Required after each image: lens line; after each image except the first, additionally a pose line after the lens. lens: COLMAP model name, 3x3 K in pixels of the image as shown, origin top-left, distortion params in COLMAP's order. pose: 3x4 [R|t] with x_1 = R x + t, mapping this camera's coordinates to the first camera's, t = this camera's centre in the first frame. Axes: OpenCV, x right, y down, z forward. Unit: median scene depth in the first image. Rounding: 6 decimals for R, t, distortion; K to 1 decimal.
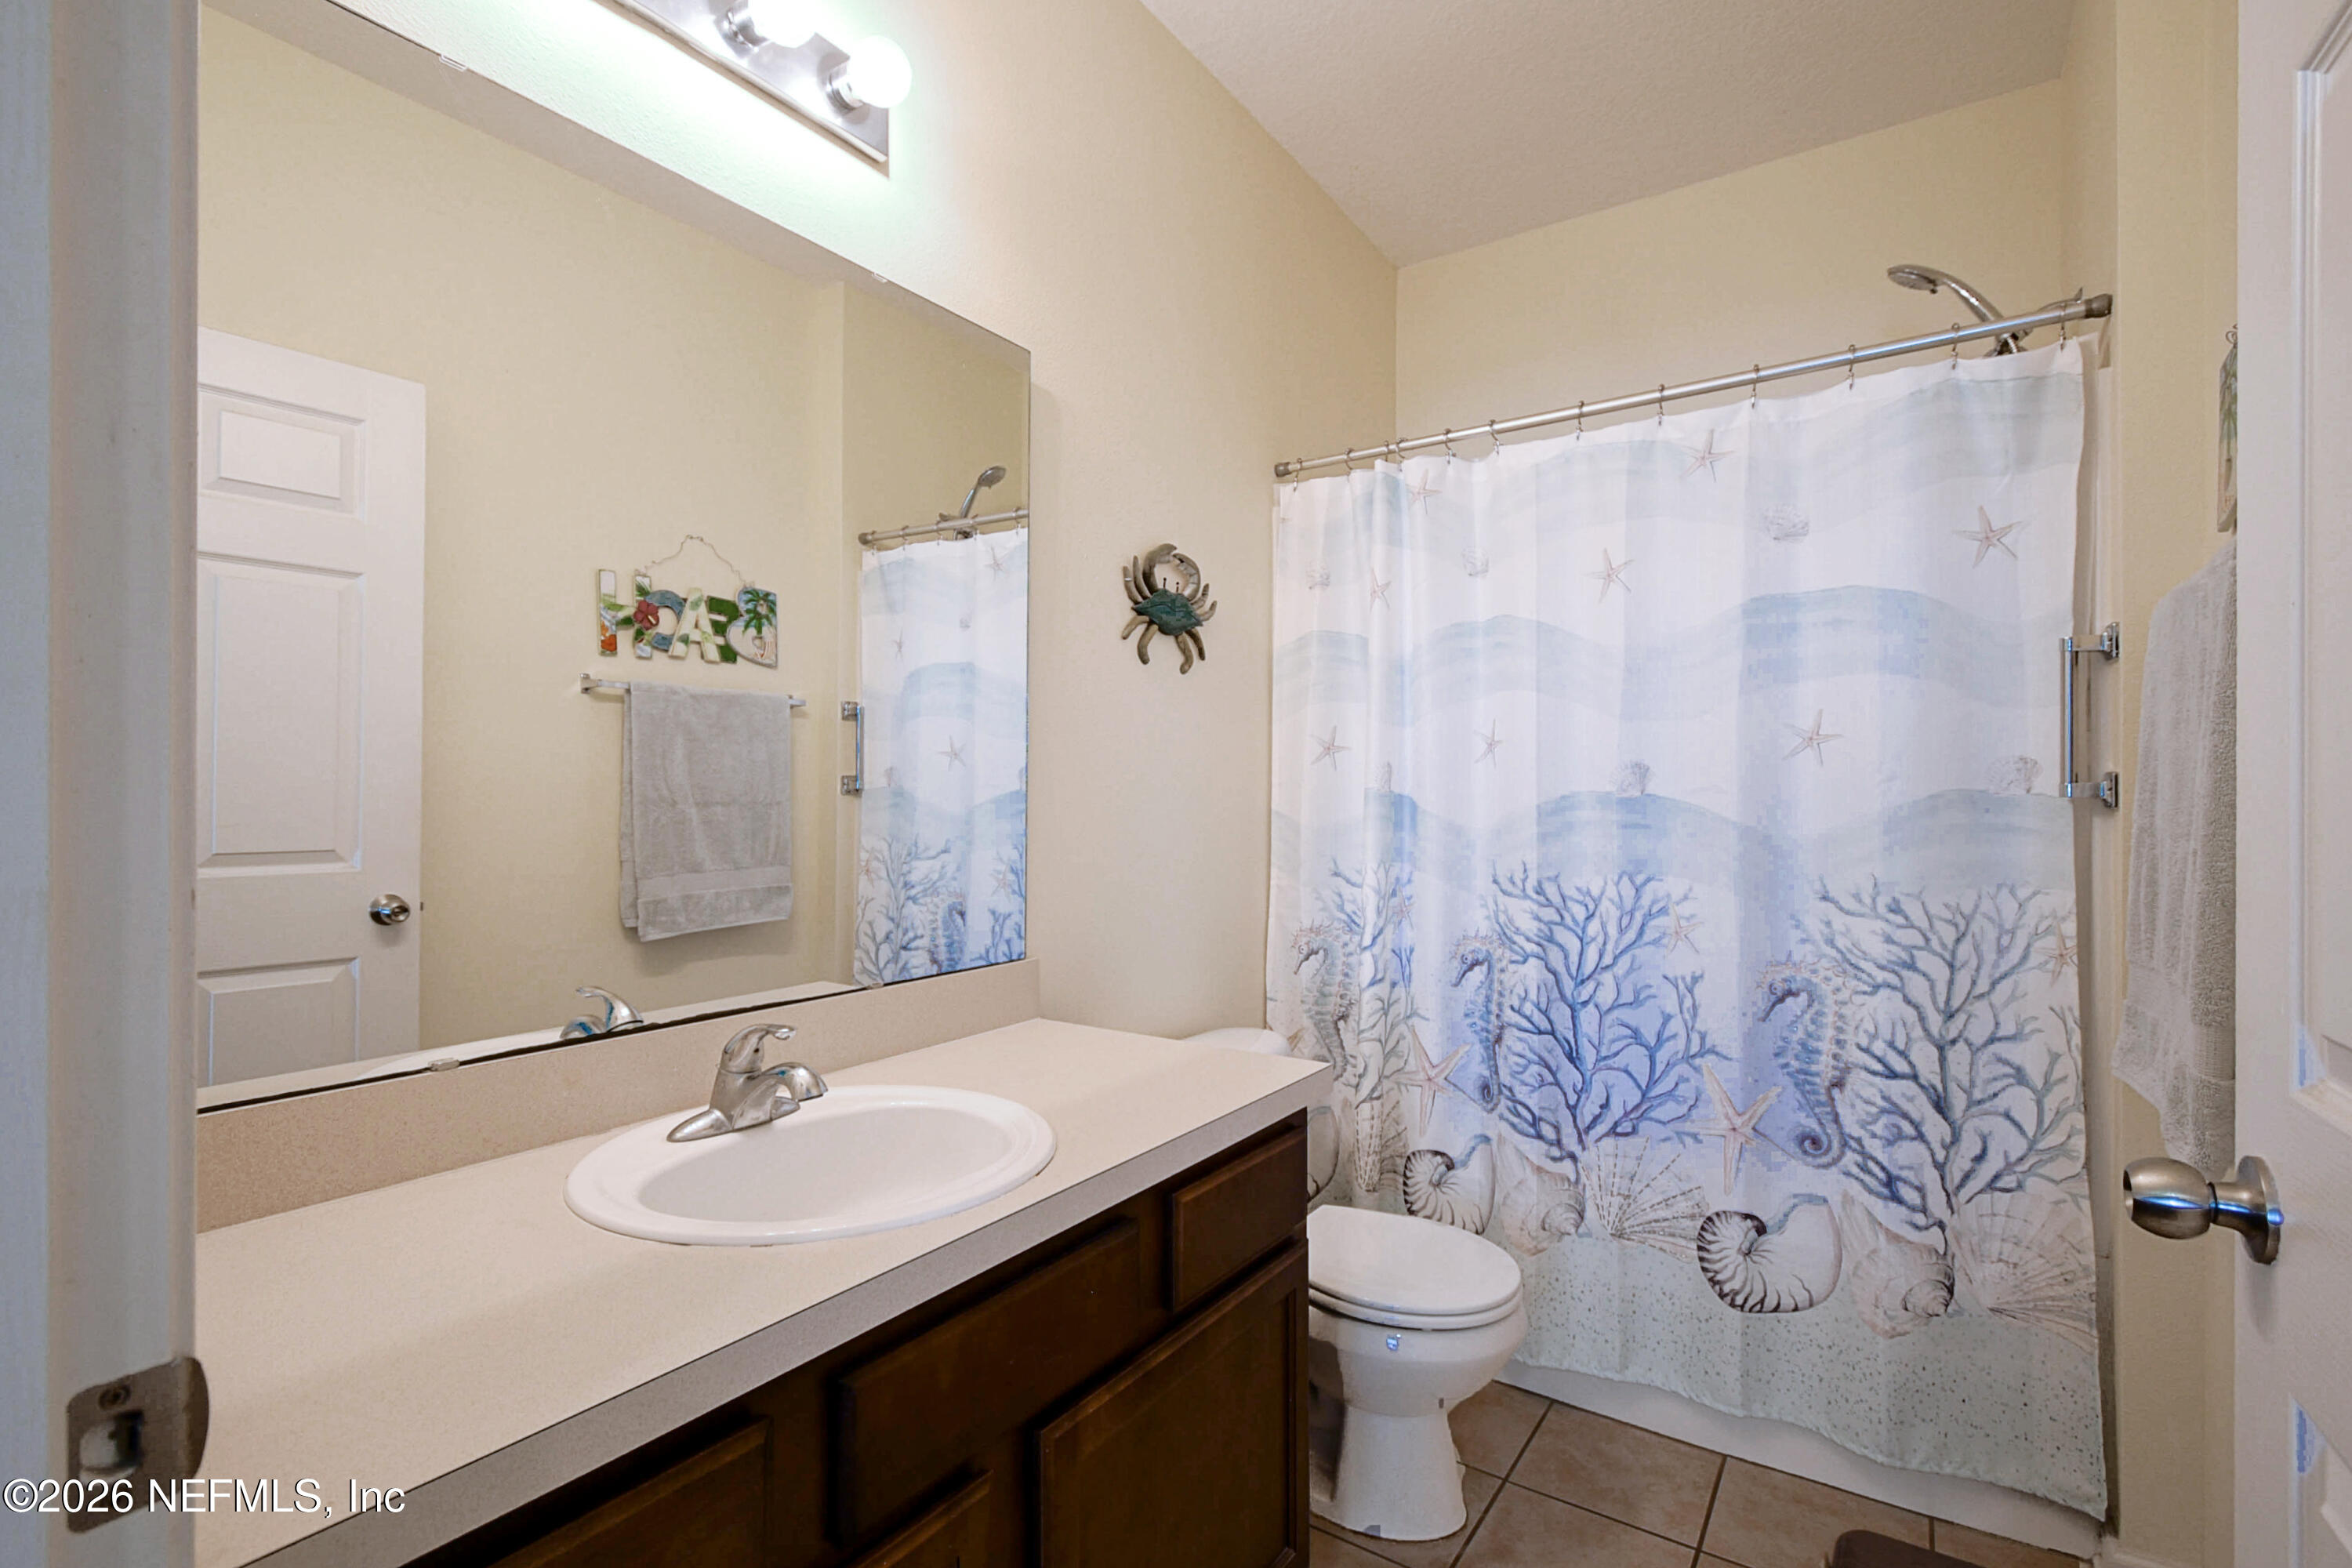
lens RADIAL K [[1065.2, 0, 1178.8], [0, 1065.2, 789.1], [0, 0, 1]] dist [0.004122, -0.002726]
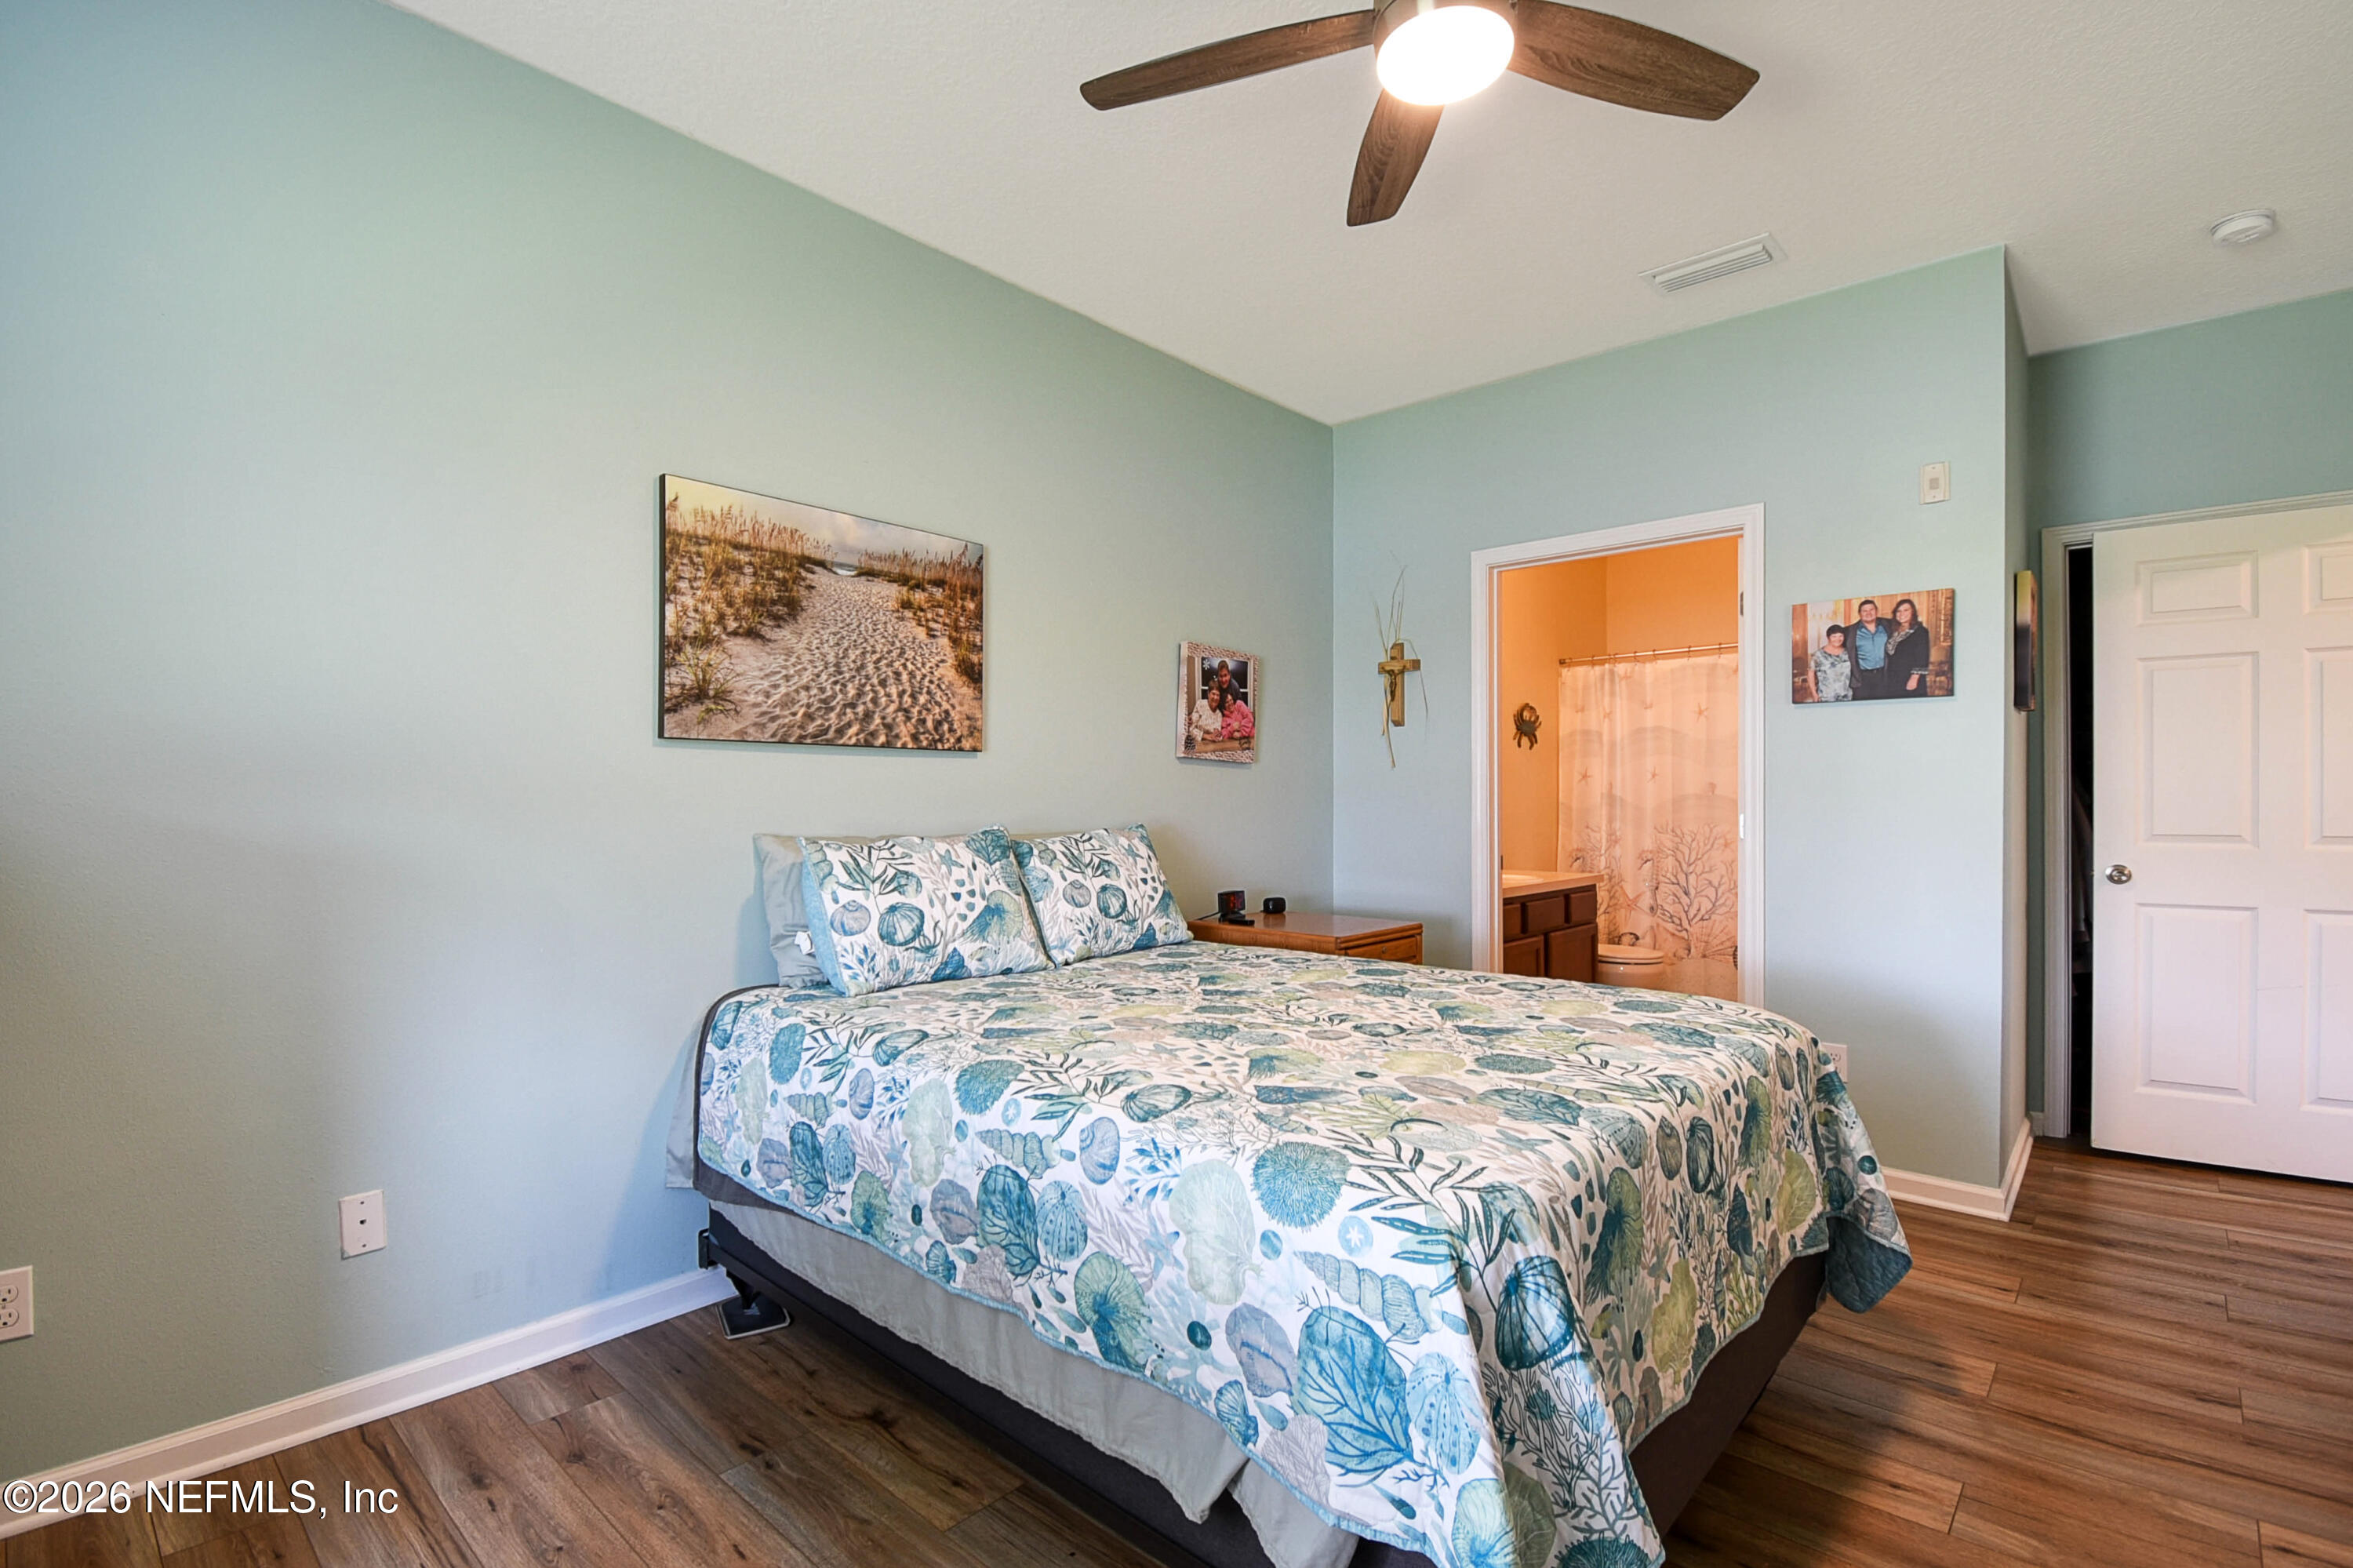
lens RADIAL K [[1065.7, 0, 1171.8], [0, 1065.7, 803.7], [0, 0, 1]] dist [0.004122, -0.002726]
pose [[0.992274, -0.007414, -0.123844, -0.537269], [0.009628, 0.999804, 0.017290, -0.029062], [0.123692, -0.018349, 0.992151, -1.682650]]
